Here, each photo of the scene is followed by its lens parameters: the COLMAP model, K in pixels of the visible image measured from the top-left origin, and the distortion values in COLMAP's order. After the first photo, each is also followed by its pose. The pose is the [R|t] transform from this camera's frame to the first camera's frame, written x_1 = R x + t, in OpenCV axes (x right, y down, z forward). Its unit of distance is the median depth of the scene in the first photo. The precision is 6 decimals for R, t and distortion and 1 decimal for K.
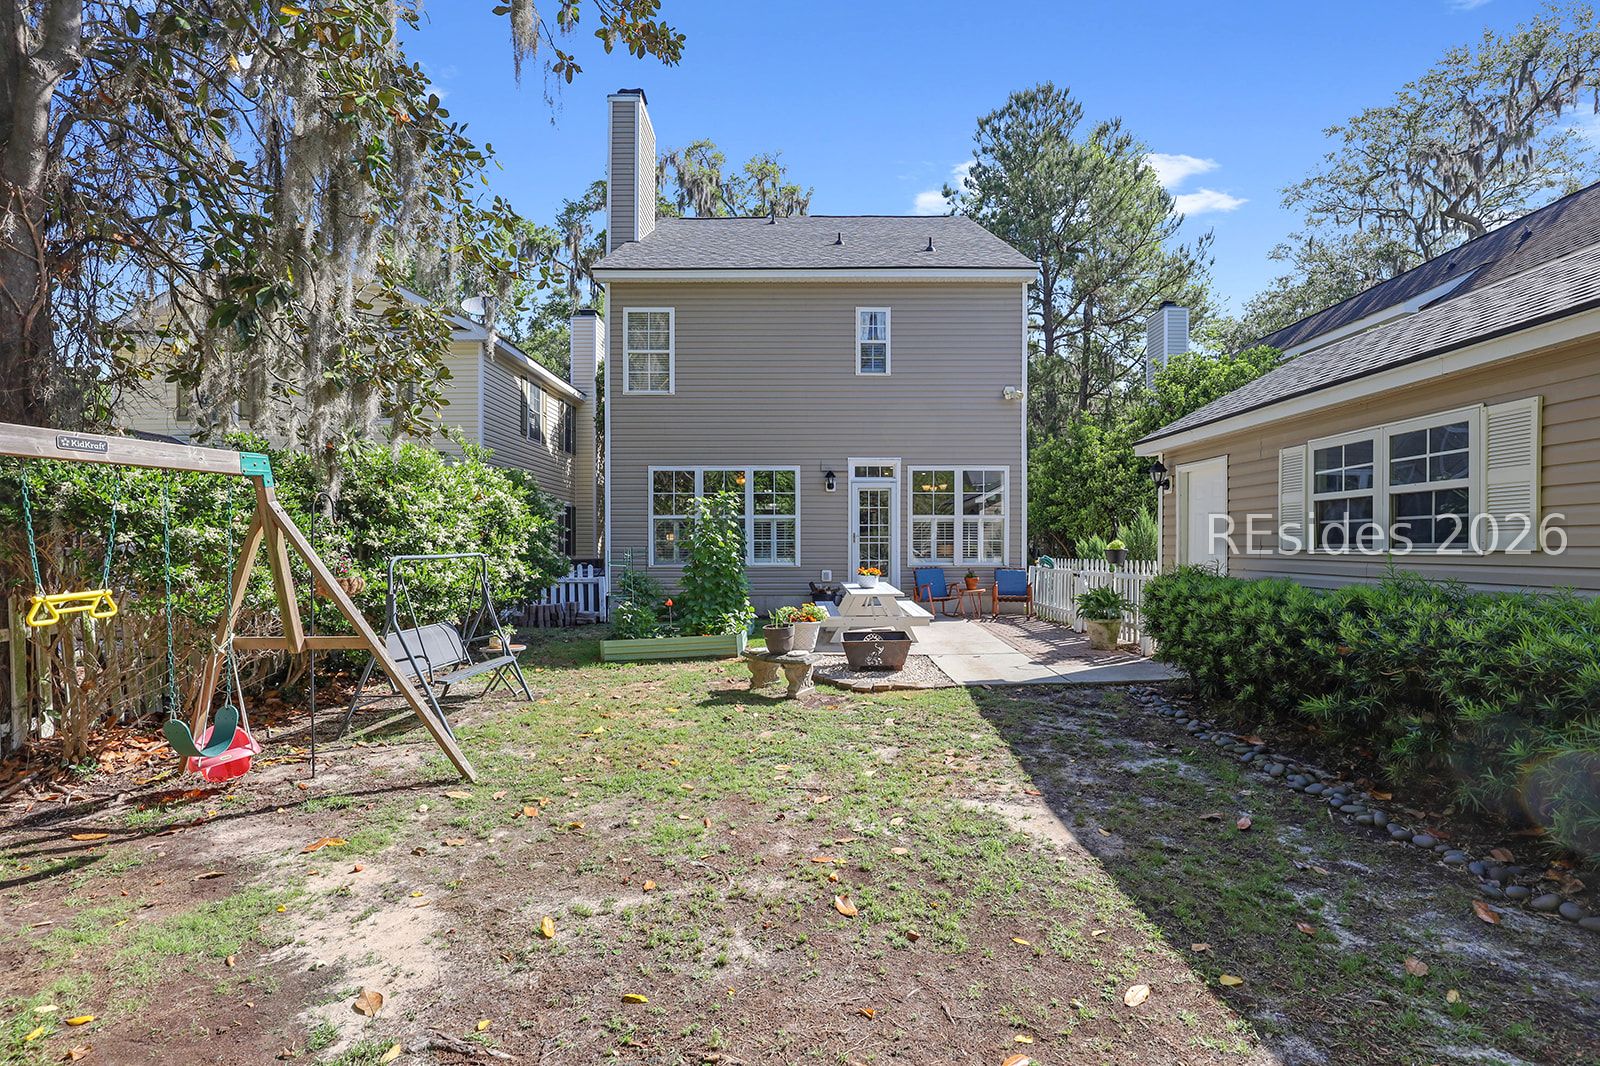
lens RADIAL K [[769.2, 0, 799.1], [0, 769.2, 585.9], [0, 0, 1]] dist [-0.033256, 0.005055]
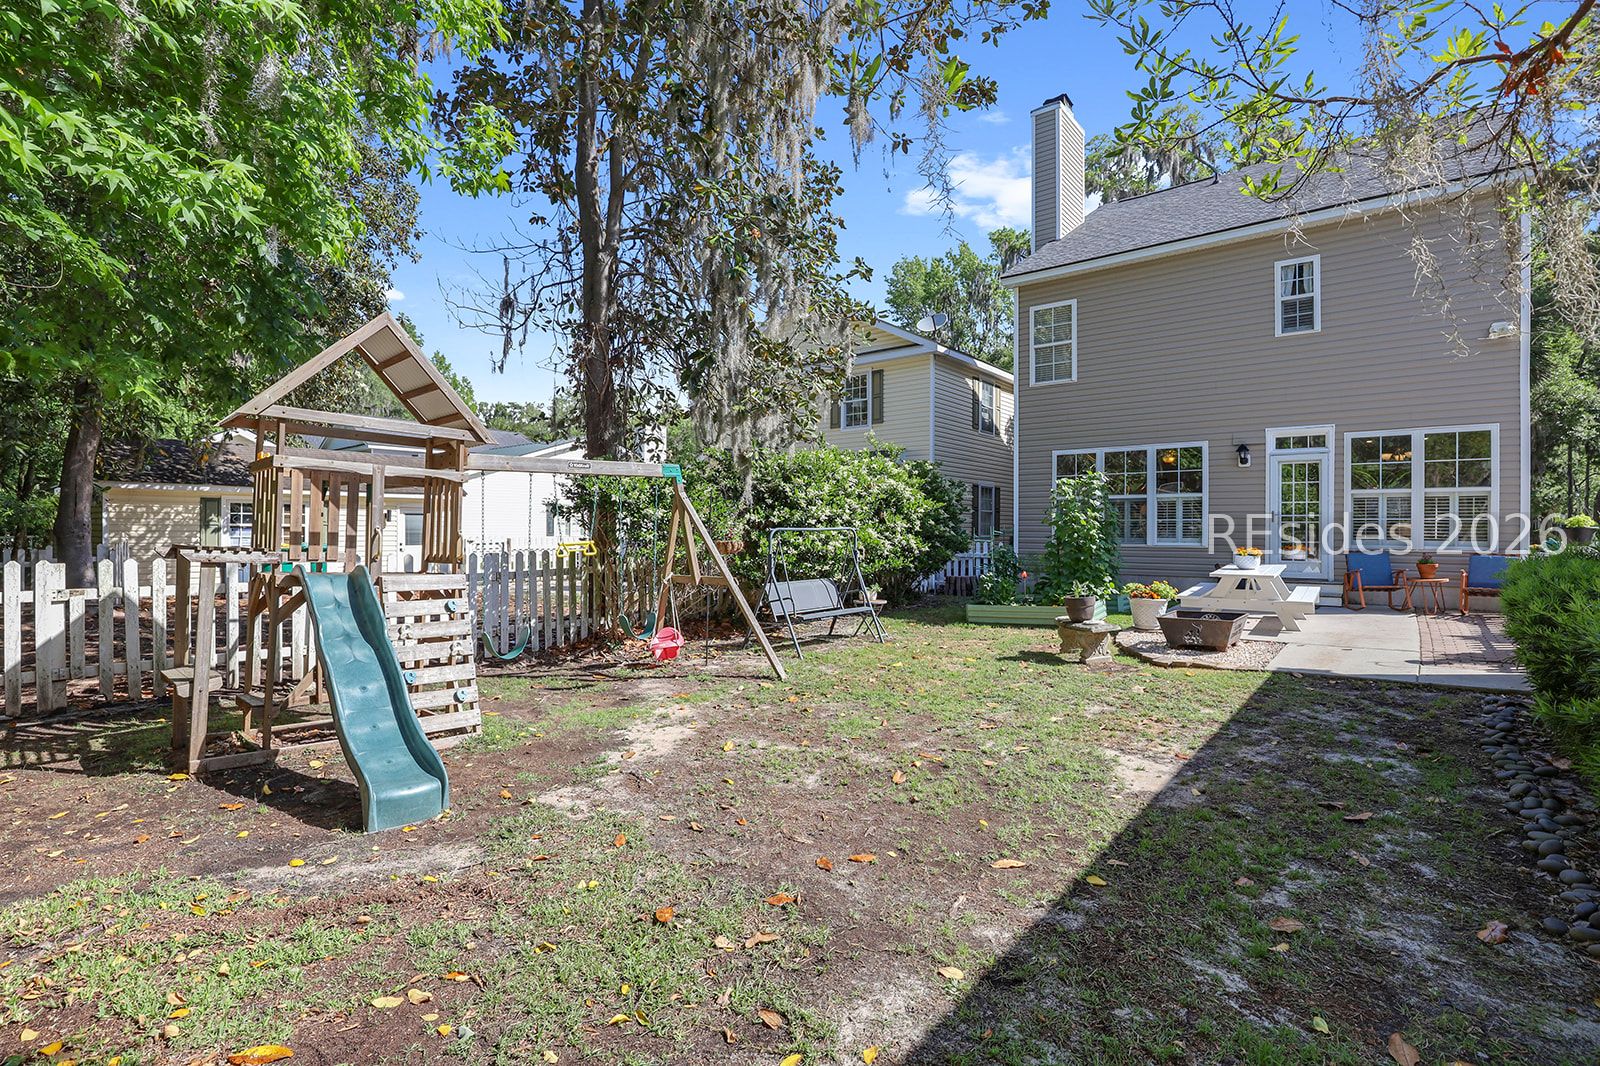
lens RADIAL K [[769.2, 0, 799.1], [0, 769.2, 585.9], [0, 0, 1]] dist [-0.033256, 0.005055]
pose [[0.761935, 0.048343, -0.645846, 0.339609], [-0.036784, 0.998831, 0.031370, 0.017195], [0.646608, -0.000145, 0.762823, -0.068096]]
